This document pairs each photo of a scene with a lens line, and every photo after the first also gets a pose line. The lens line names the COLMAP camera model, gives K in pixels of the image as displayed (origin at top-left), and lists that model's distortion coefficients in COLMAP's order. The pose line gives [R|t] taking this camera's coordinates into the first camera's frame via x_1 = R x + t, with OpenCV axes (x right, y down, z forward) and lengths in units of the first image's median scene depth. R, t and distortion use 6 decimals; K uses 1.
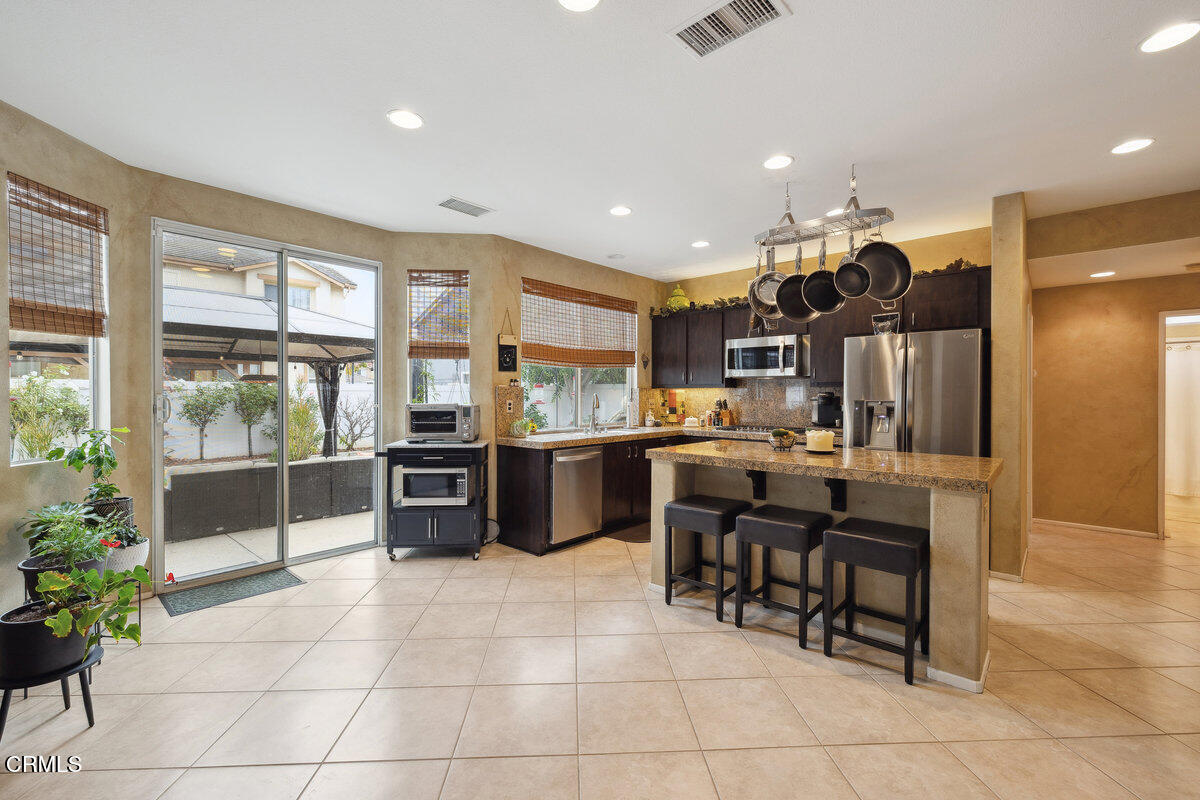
lens RADIAL K [[507.8, 0, 603.8], [0, 507.8, 397.9], [0, 0, 1]] dist [-0.004341, 0.000780]
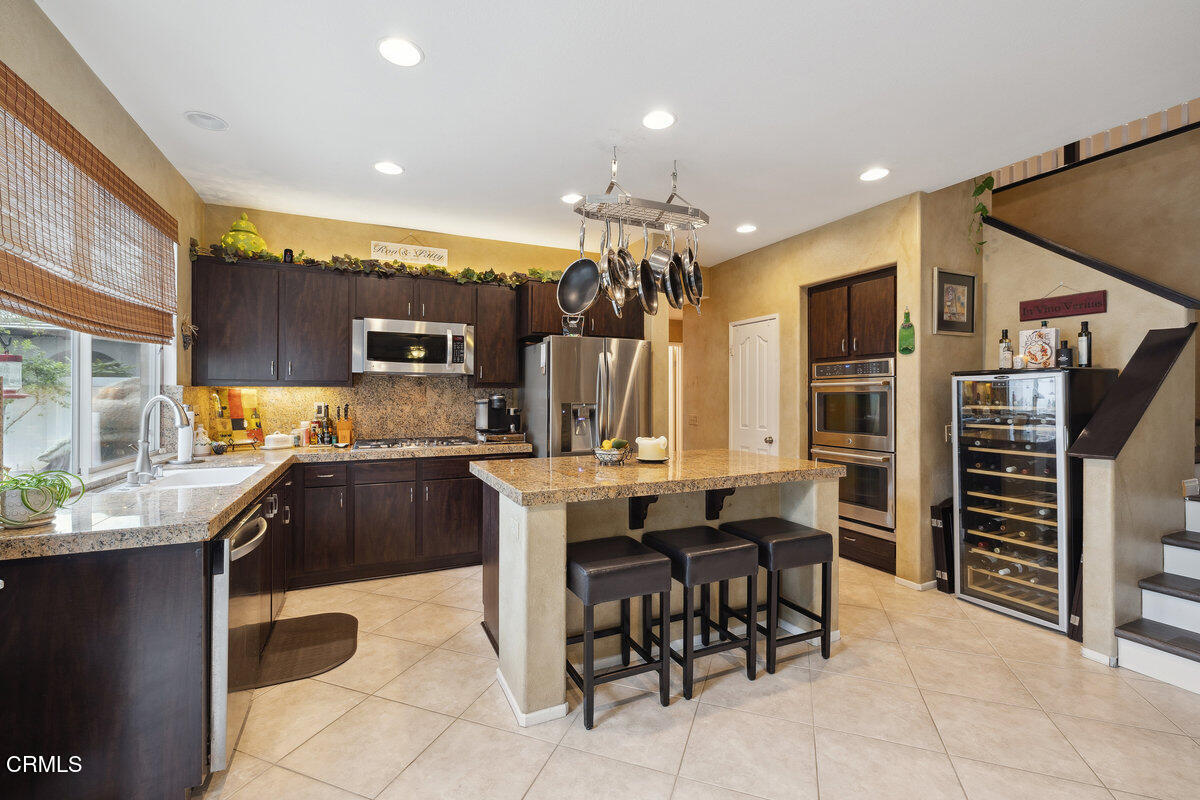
lens RADIAL K [[507.8, 0, 600.7], [0, 507.8, 397.4], [0, 0, 1]] dist [-0.004341, 0.000780]
pose [[0.406630, -0.001659, 0.913591, -0.259179], [0.004956, 0.999988, -0.000390, -0.004399], [-0.913579, 0.004686, 0.406633, 0.422496]]
